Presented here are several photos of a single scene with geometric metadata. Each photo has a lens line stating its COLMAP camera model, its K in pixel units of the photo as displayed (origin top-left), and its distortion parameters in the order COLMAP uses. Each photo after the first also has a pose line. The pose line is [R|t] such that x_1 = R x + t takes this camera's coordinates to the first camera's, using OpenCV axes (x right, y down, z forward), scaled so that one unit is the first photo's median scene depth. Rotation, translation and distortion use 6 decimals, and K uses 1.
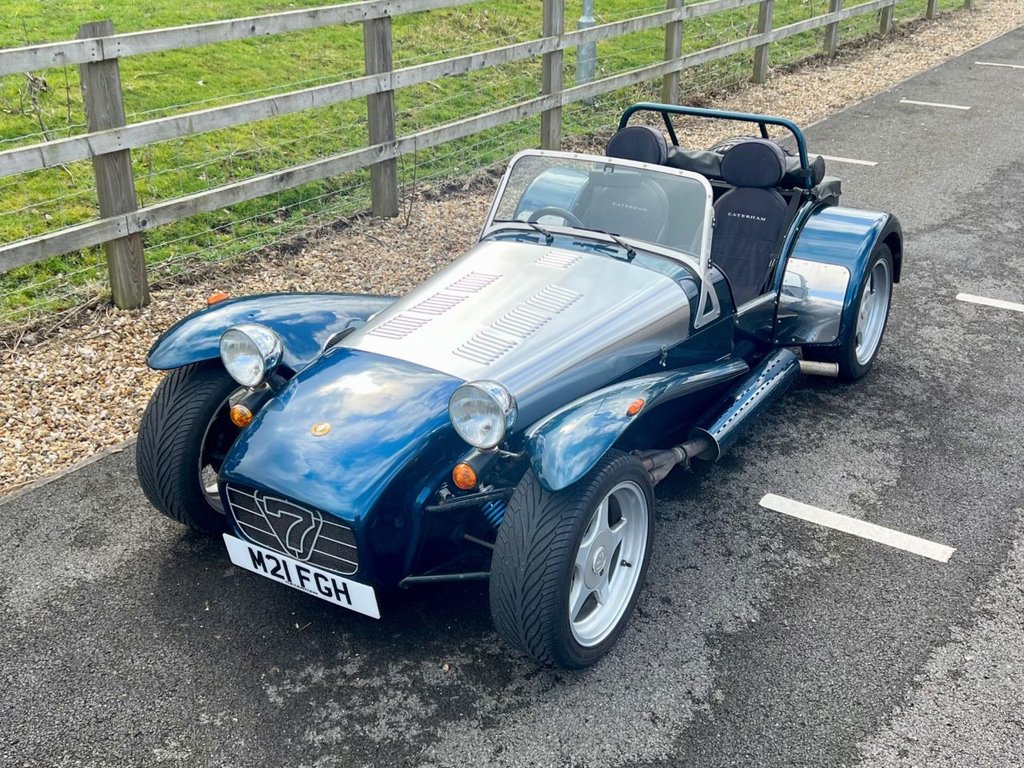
lens RADIAL K [[1170.6, 0, 541.3], [0, 1170.6, 383.0], [0, 0, 1]] dist [0.056029, -0.062620]
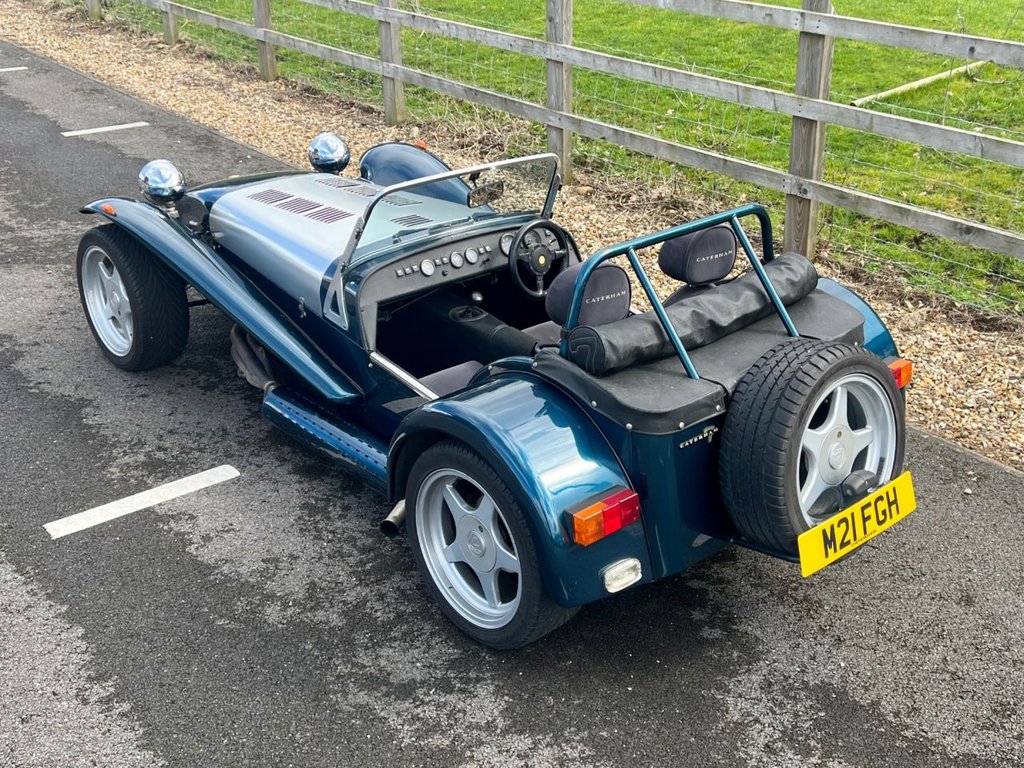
lens RADIAL K [[1170.6, 0, 541.3], [0, 1170.6, 383.0], [0, 0, 1]] dist [0.056029, -0.062620]
pose [[-0.281857, 0.399189, -0.872471, 1.142404], [-0.415955, 0.768600, 0.486041, -0.660996], [0.864603, 0.499903, -0.050591, 1.470178]]
